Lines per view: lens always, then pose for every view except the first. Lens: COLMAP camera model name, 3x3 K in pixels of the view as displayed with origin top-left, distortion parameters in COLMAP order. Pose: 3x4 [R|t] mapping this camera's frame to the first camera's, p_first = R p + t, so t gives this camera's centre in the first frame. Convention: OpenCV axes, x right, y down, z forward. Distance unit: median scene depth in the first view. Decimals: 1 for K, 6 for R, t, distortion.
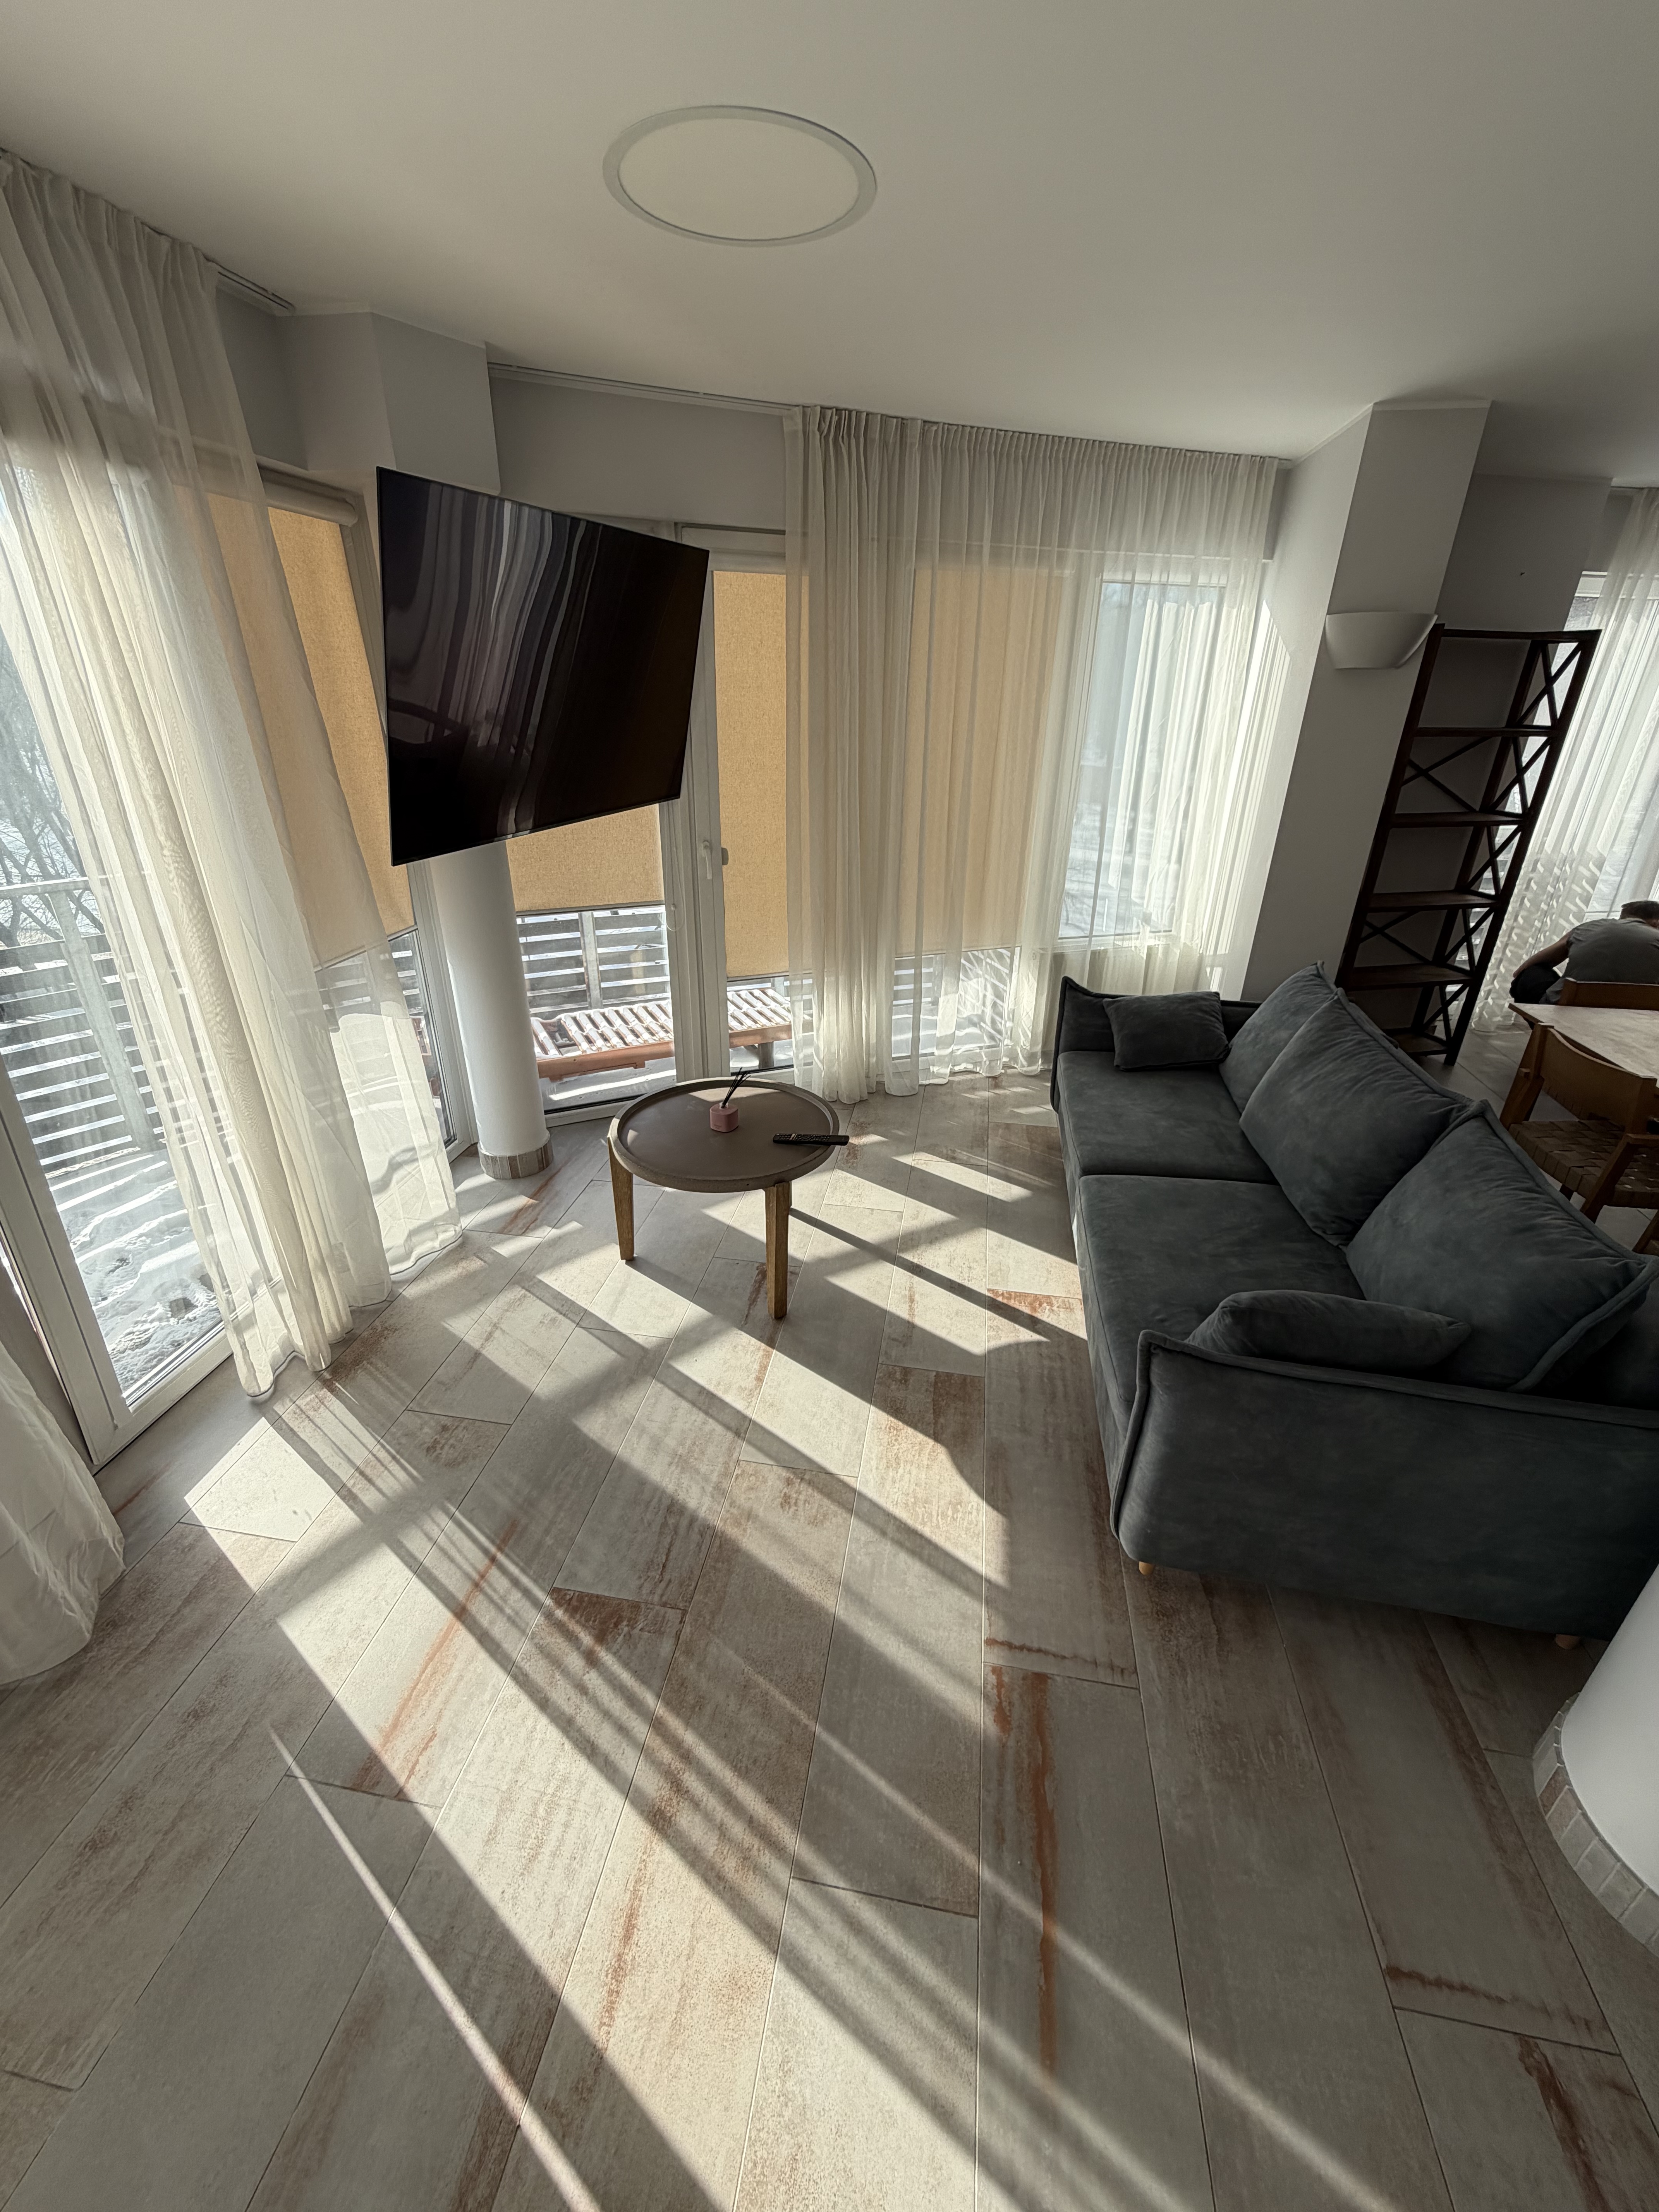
lens RADIAL K [[883.4, 0, 832.9], [0, 883.4, 1102.0], [0, 0, 1]] dist [-0.002634, 0.000744]
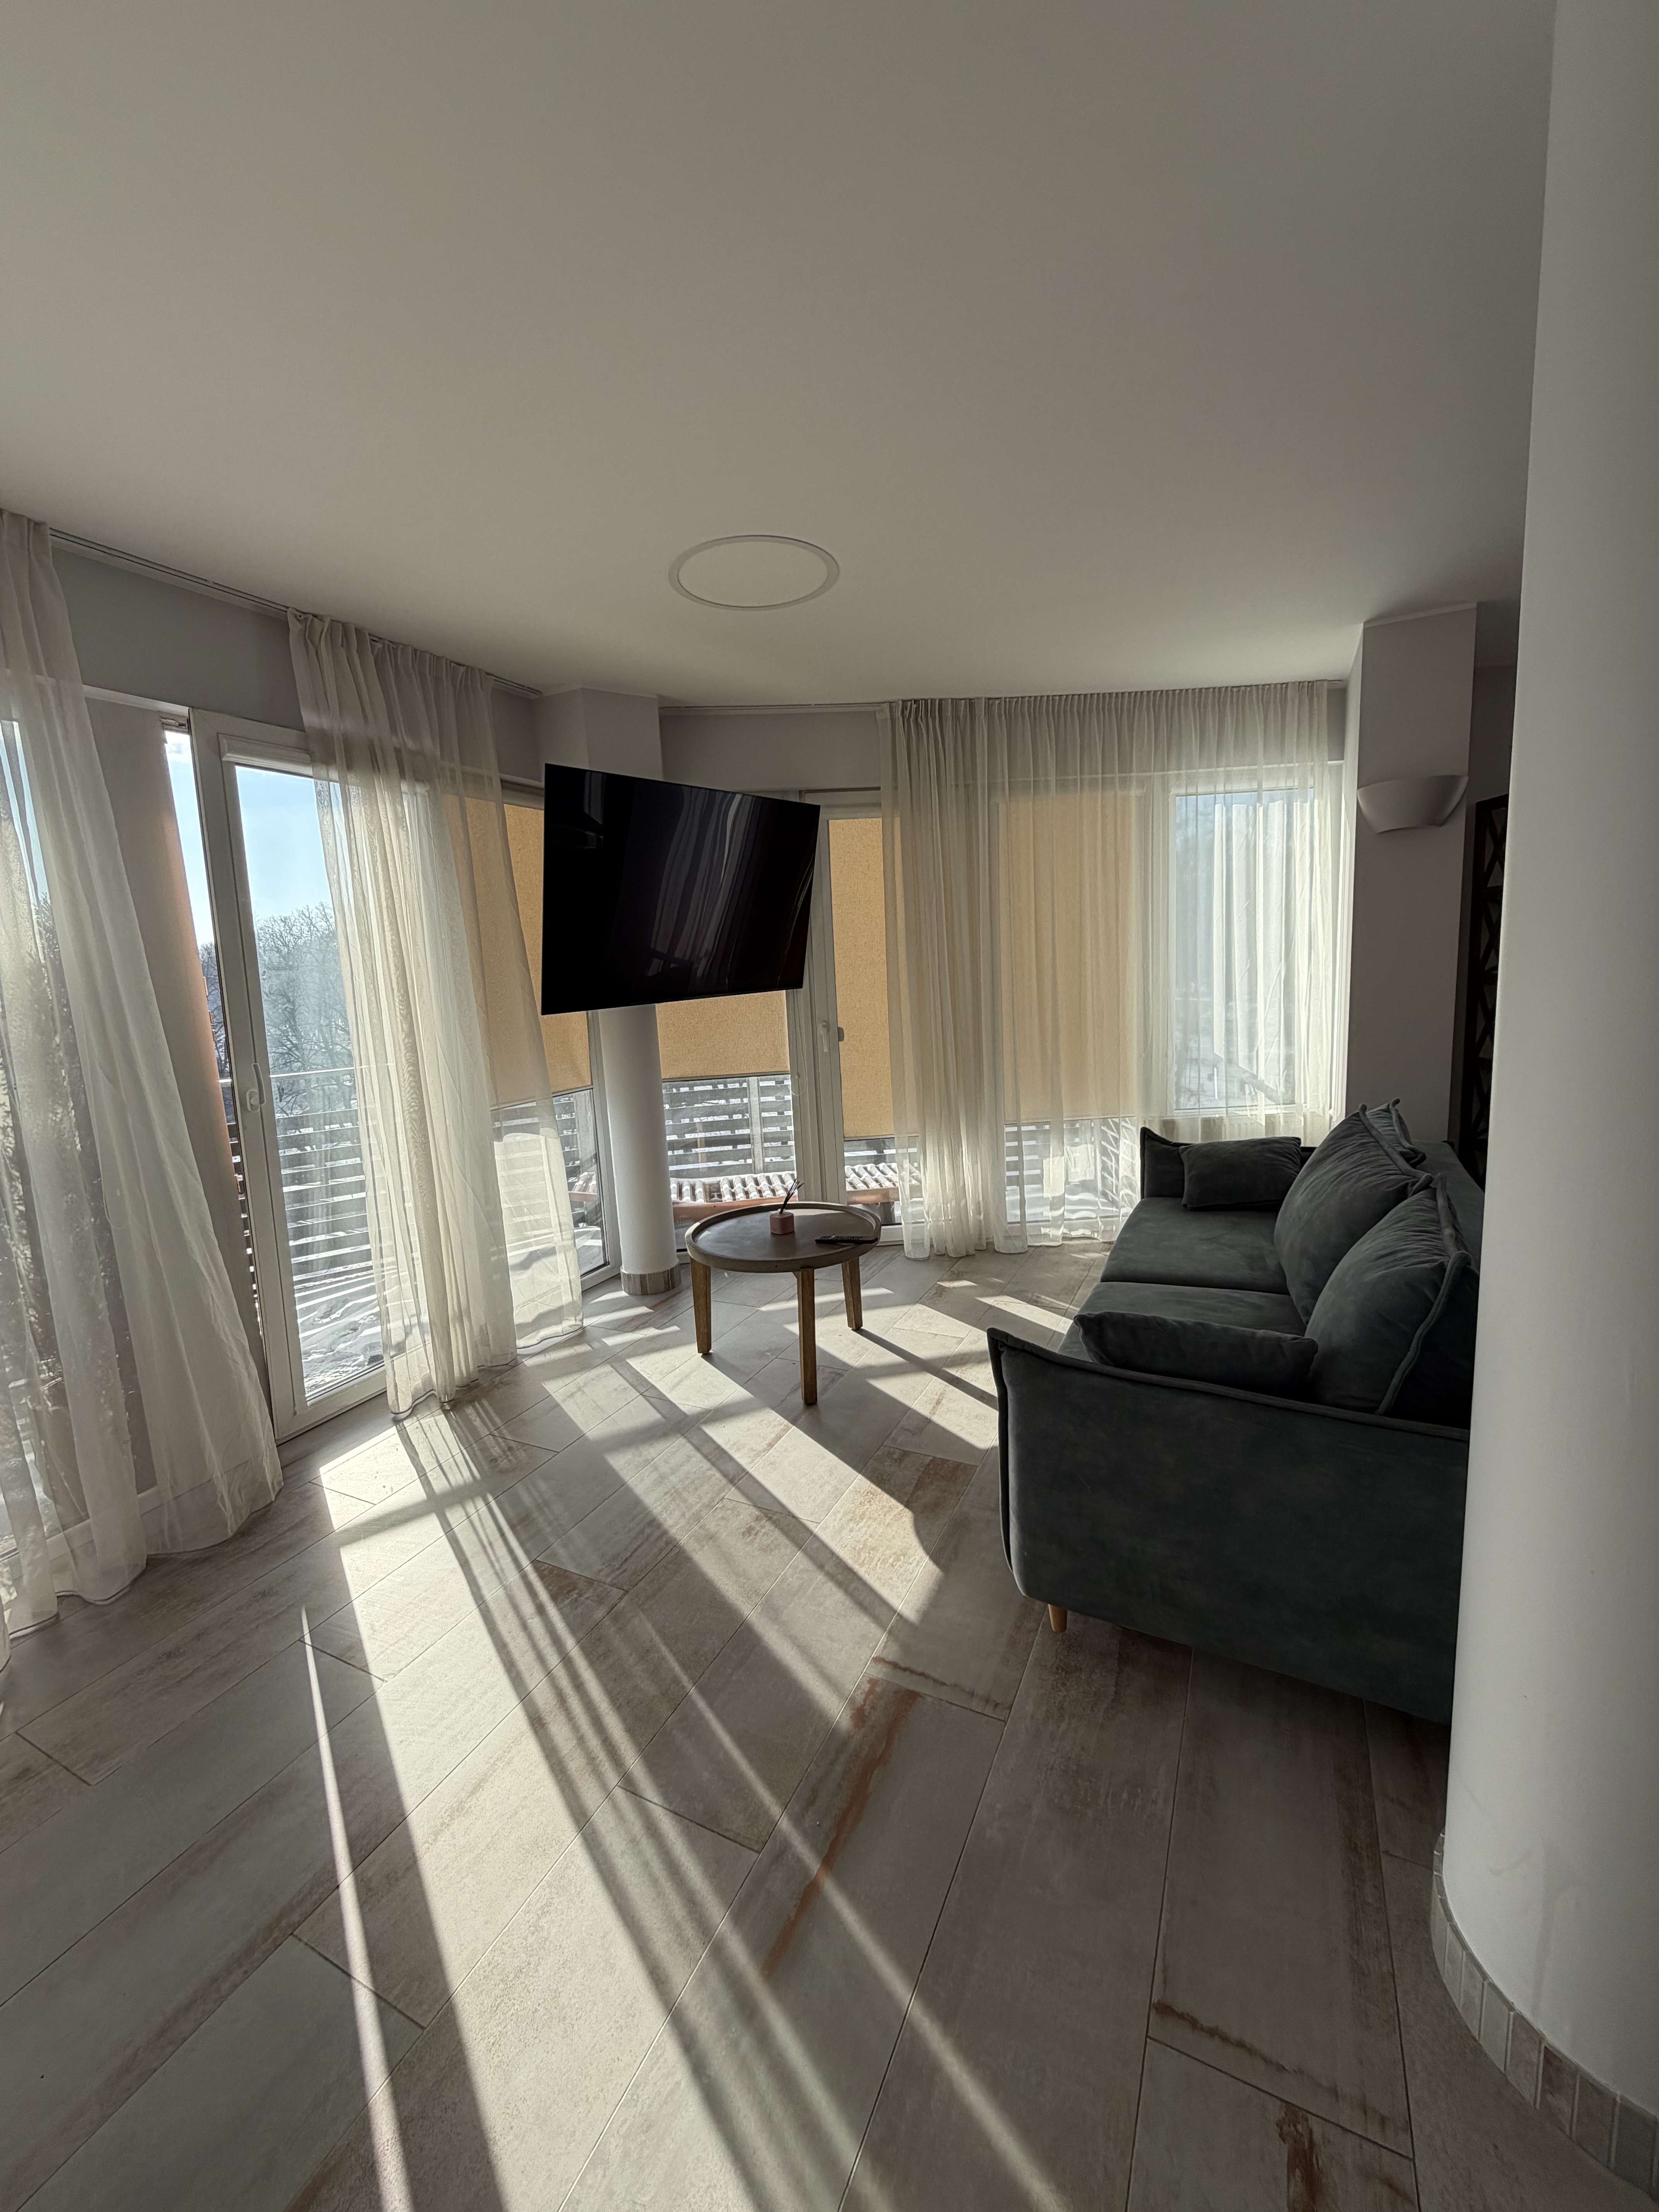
lens RADIAL K [[883.4, 0, 832.9], [0, 883.4, 1102.0], [0, 0, 1]] dist [-0.002634, 0.000744]
pose [[0.954423, -0.018604, -0.297878, 0.342730], [-0.065024, 0.961119, -0.268368, 0.202569], [0.291289, 0.275506, 0.916104, -0.110081]]
